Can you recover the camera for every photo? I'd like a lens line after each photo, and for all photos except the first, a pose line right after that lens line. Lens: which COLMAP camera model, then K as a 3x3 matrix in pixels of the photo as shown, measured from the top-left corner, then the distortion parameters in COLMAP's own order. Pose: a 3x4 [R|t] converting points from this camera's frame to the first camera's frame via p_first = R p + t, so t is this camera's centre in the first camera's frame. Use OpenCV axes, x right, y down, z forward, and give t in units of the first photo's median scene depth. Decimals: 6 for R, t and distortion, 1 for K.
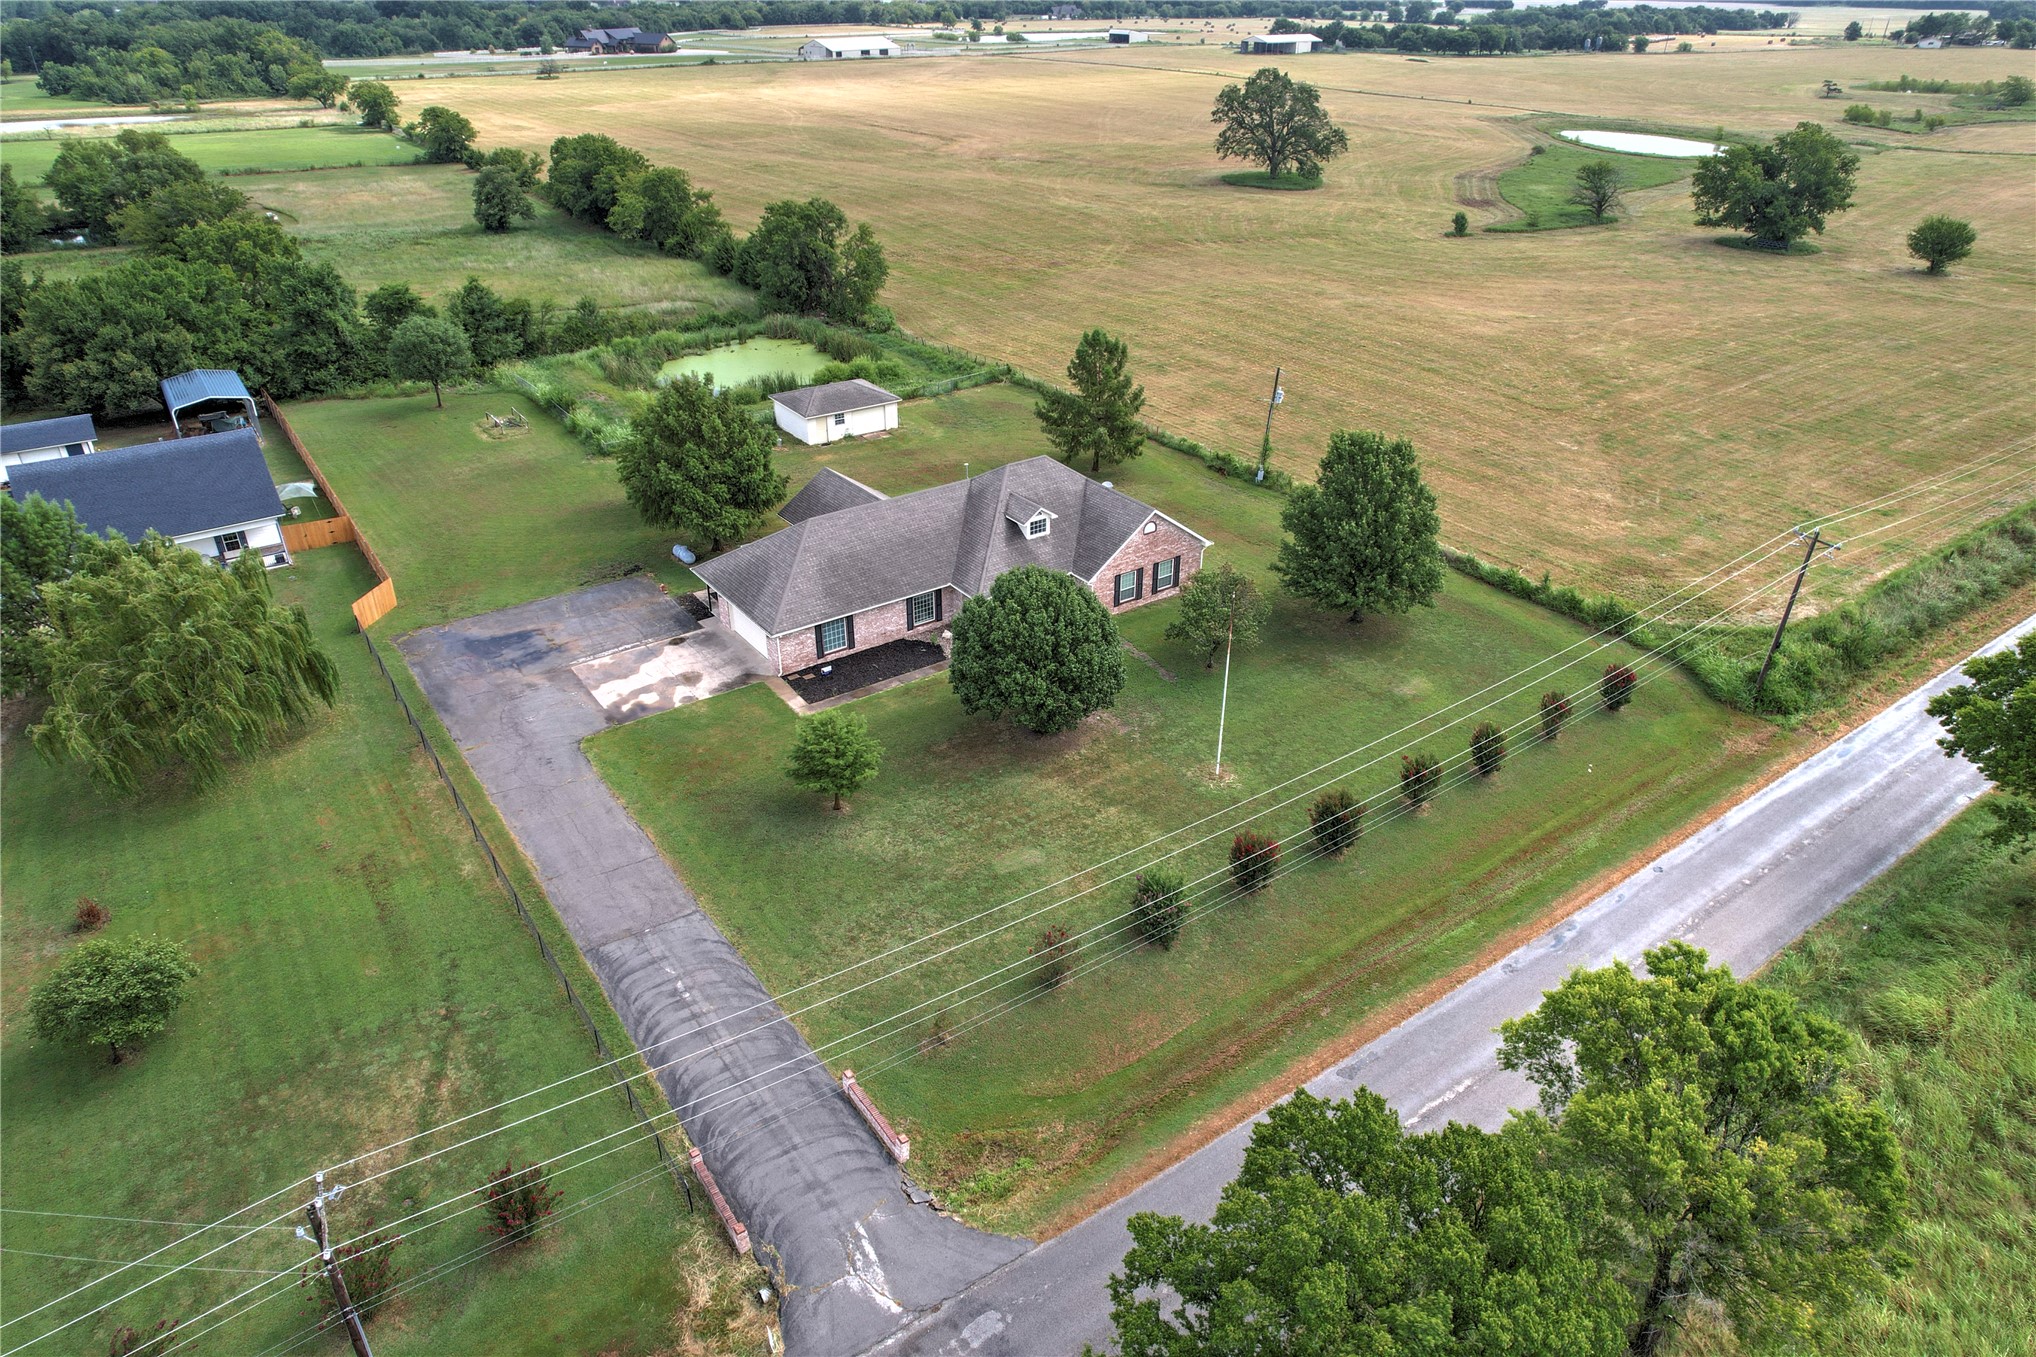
lens RADIAL K [[1304.0, 0, 1018.0], [0, 1304.0, 678.5], [0, 0, 1]] dist [-0.080622, 0.071384]
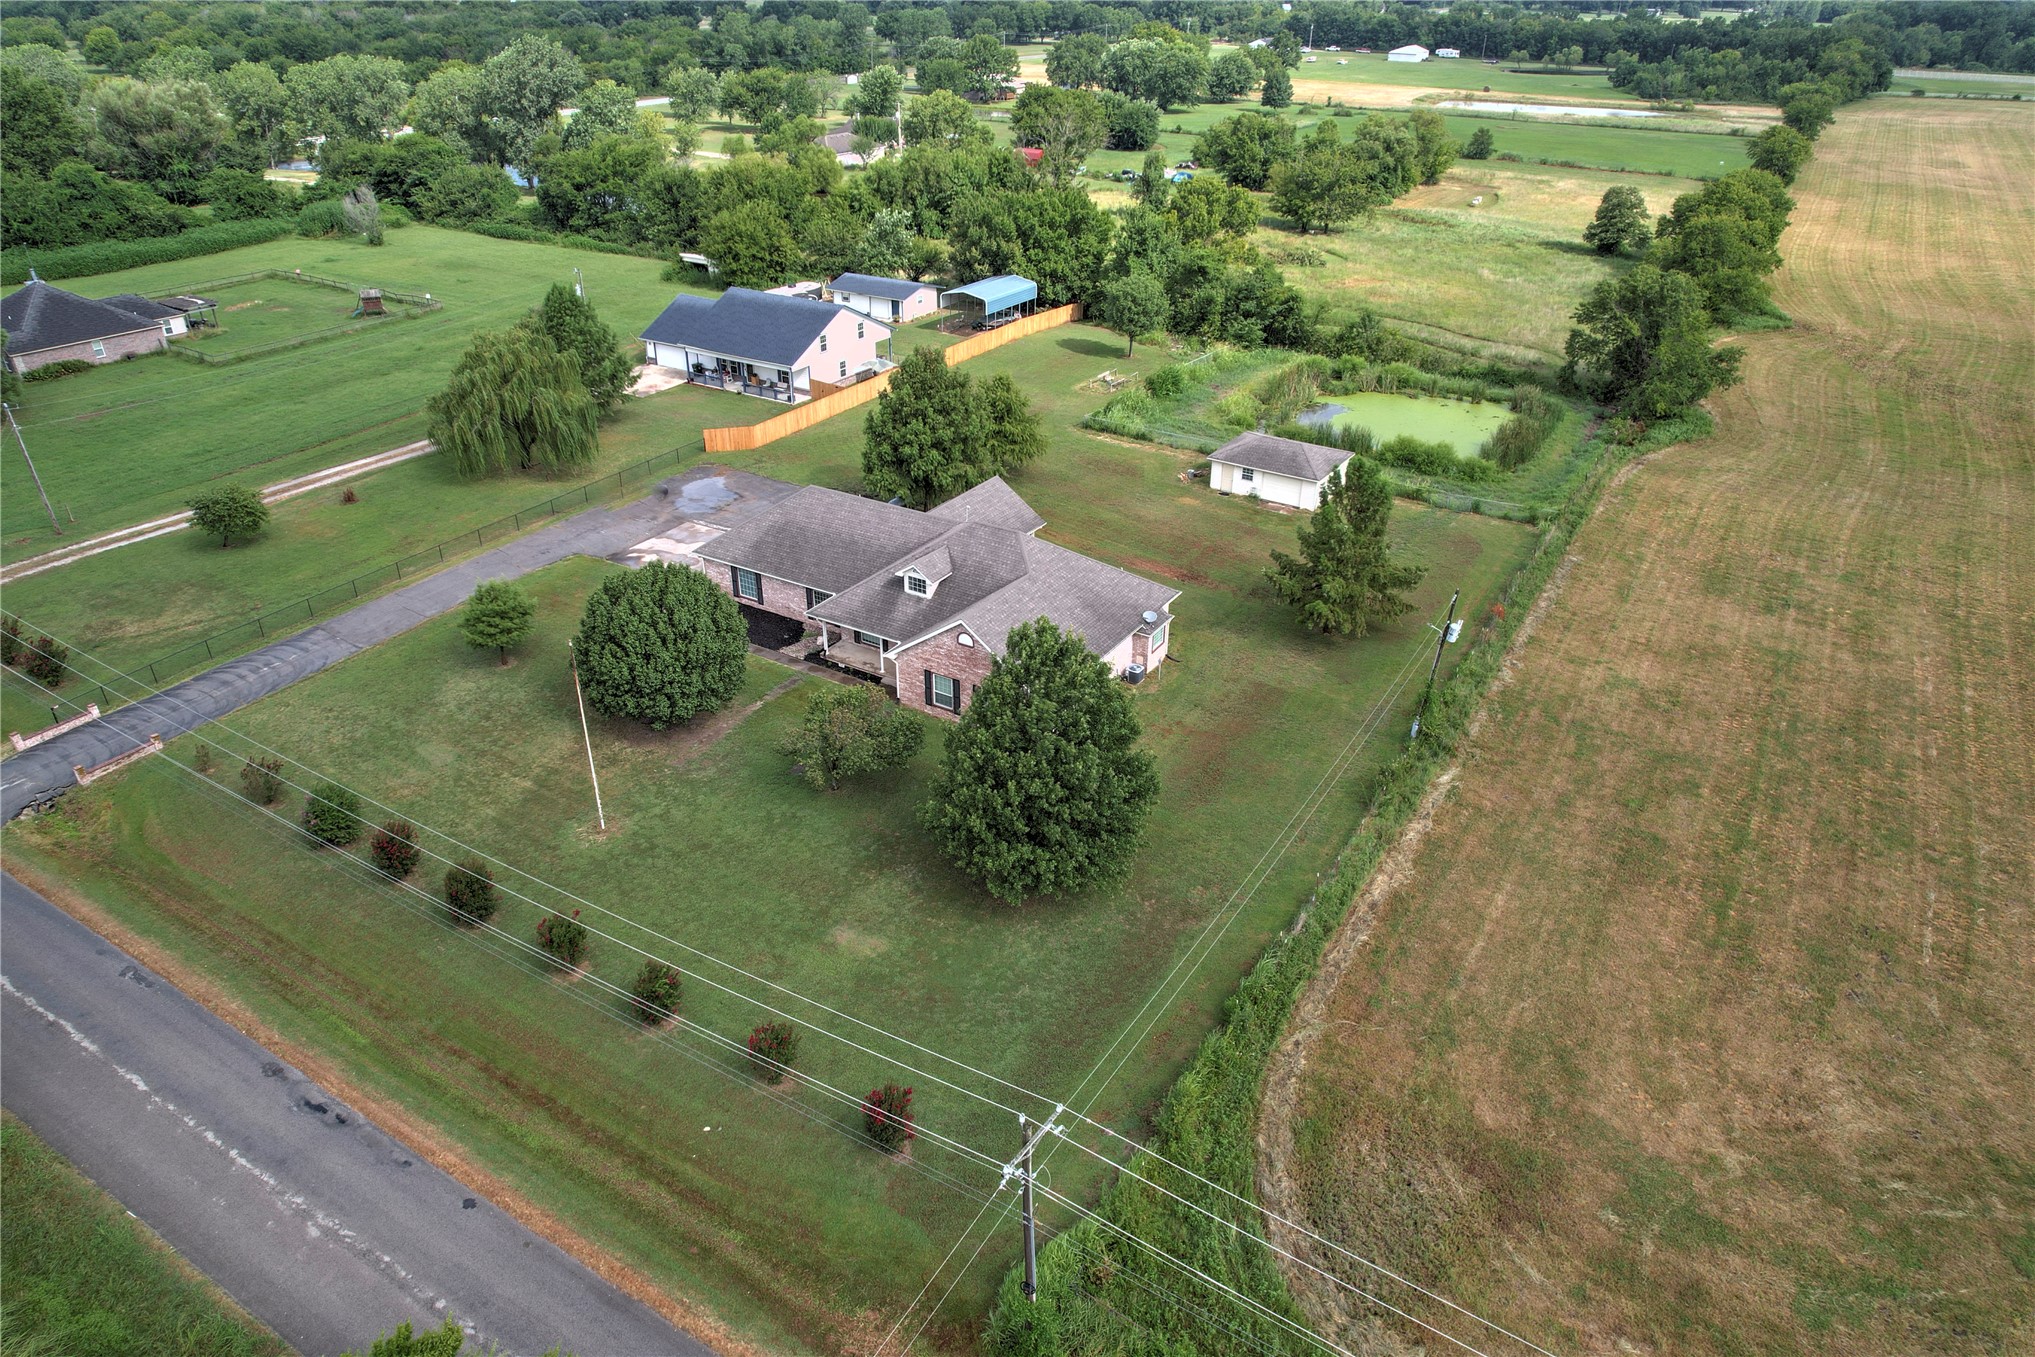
lens RADIAL K [[1303.3, 0, 1017.5], [0, 1303.3, 678.5], [0, 0, 1]] dist [-0.080622, 0.071384]
pose [[0.386532, 0.450867, -0.804557, 0.588190], [-0.453146, 0.852644, 0.260110, -0.240728], [0.803276, 0.264042, 0.533882, 0.428800]]
